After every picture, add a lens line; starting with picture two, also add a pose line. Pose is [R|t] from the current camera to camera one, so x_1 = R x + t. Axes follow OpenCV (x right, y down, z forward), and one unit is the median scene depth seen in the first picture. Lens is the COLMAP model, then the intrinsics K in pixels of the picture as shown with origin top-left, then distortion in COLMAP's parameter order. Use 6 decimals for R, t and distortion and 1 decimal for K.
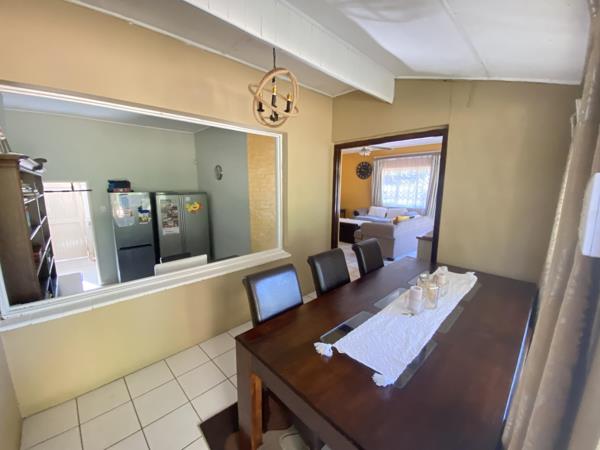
lens RADIAL K [[242.8, 0, 300.0], [0, 242.8, 225.0], [0, 0, 1]] dist [0.027313, -0.027549]
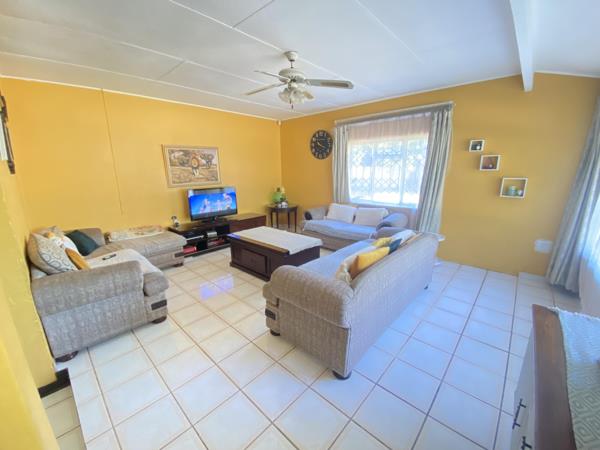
lens RADIAL K [[242.8, 0, 300.0], [0, 242.8, 225.0], [0, 0, 1]] dist [0.027313, -0.027549]
pose [[0.997972, -0.035438, 0.052879, 0.179930], [0.031157, 0.996332, 0.079695, -0.074784], [-0.055510, -0.077885, 0.995416, 0.388639]]
